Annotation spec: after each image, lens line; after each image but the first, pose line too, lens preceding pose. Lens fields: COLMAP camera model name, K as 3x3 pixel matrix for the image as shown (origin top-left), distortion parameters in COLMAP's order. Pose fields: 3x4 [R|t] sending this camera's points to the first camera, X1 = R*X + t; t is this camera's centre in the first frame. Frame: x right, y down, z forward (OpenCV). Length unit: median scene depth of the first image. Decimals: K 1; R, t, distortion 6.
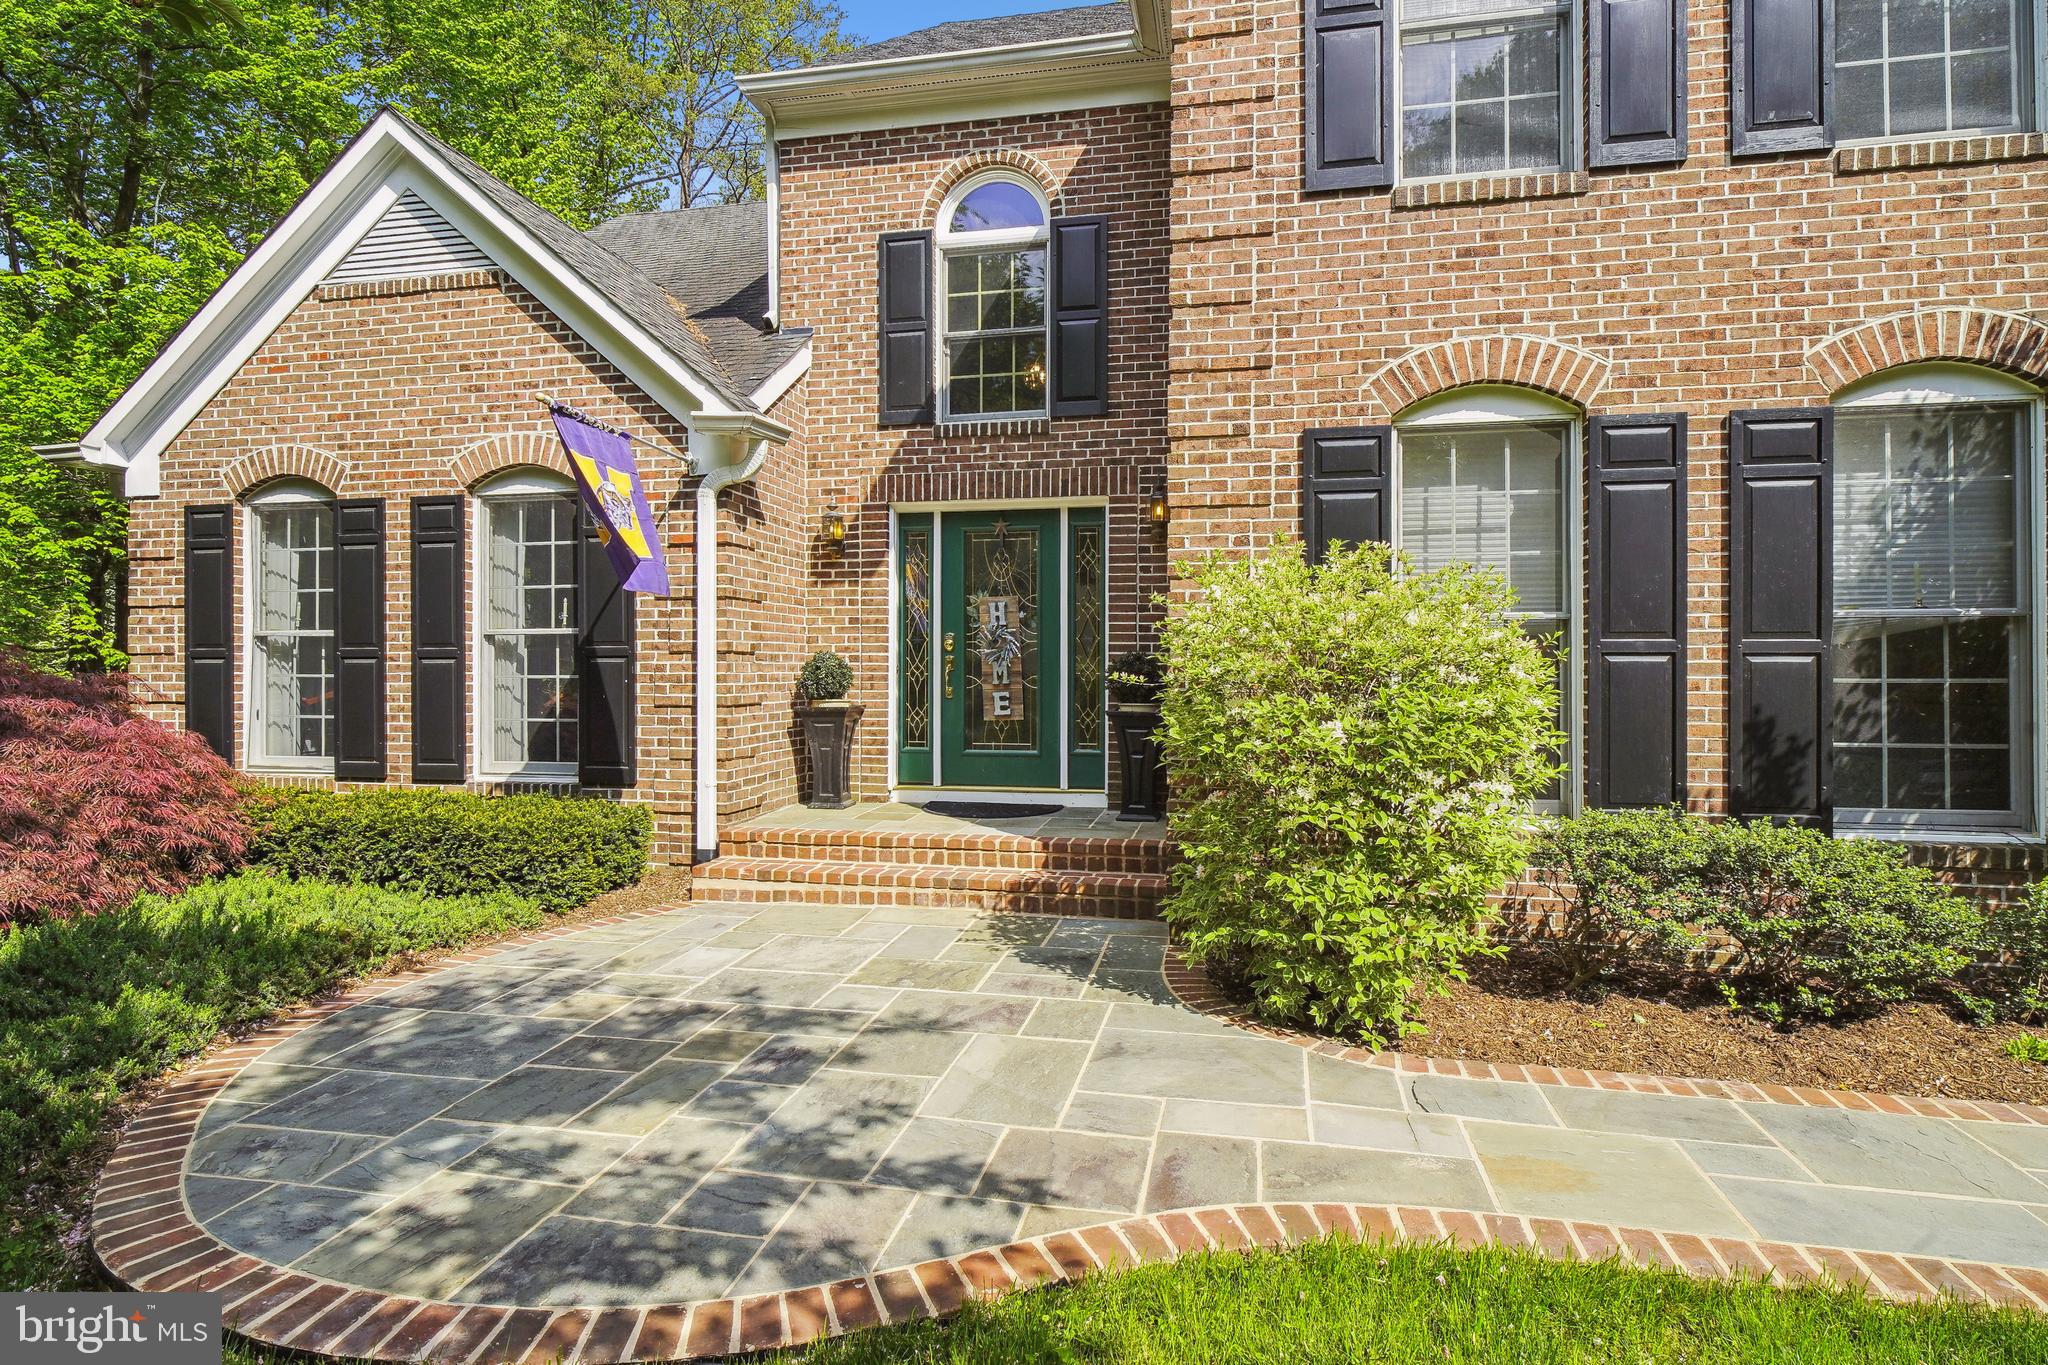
lens RADIAL K [[1091.4, 0, 1028.4], [0, 1091.4, 656.2], [0, 0, 1]] dist [0.000258, -0.000273]
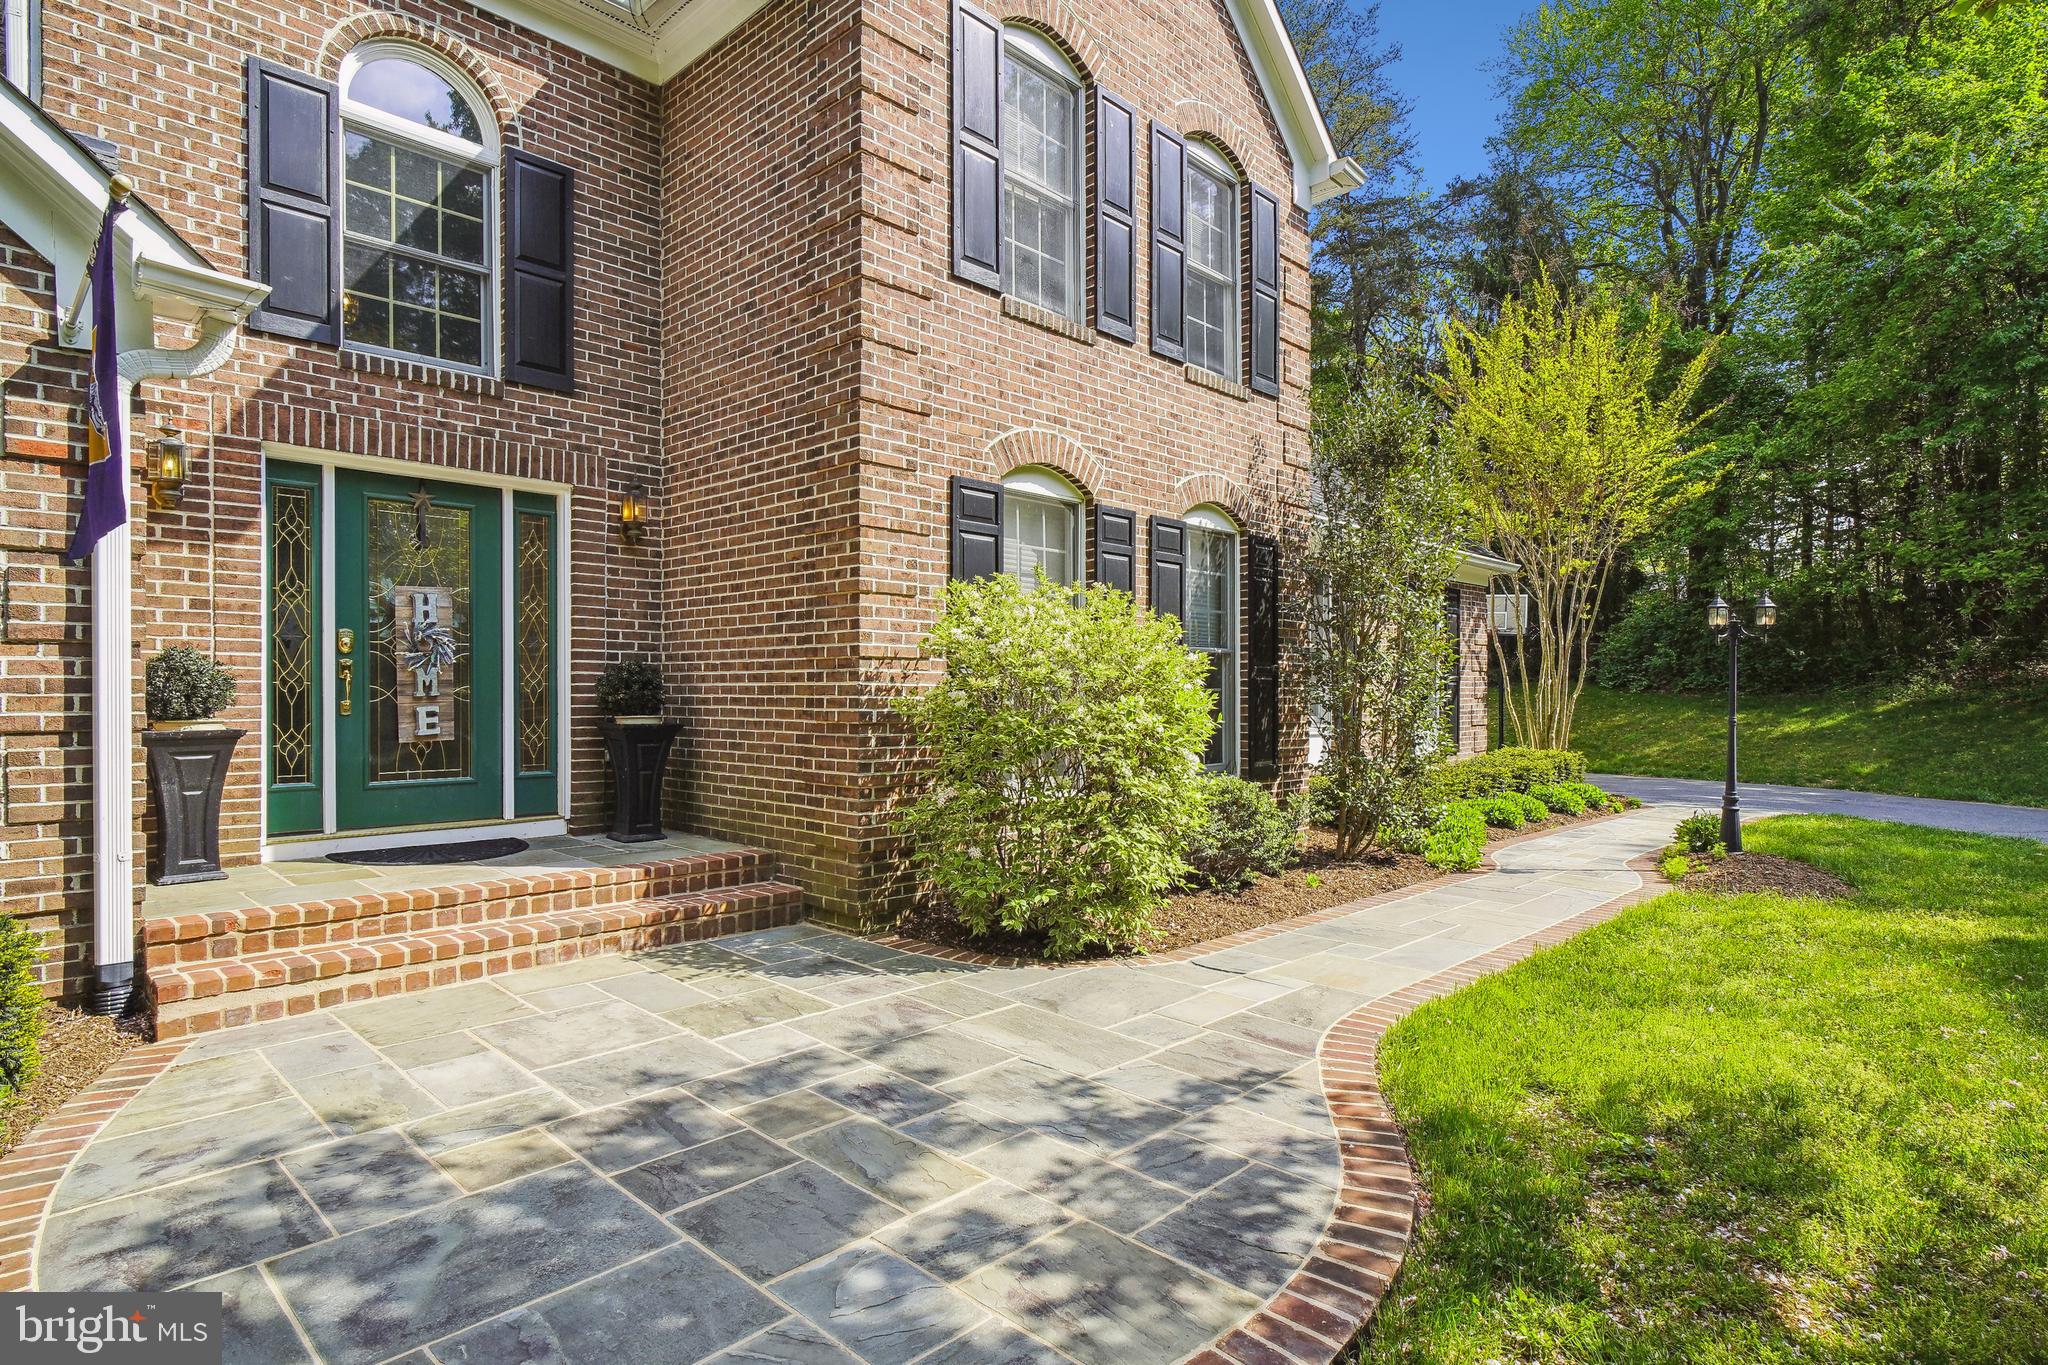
lens RADIAL K [[1079.9, 0, 1024.0], [0, 1079.9, 682.5], [0, 0, 1]] dist [-0.003136, -0.000316]
pose [[0.529999, 0.008668, 0.847954, -0.711365], [-0.013025, 0.999913, -0.002080, 0.017454], [-0.847898, -0.009942, 0.530066, 0.322833]]
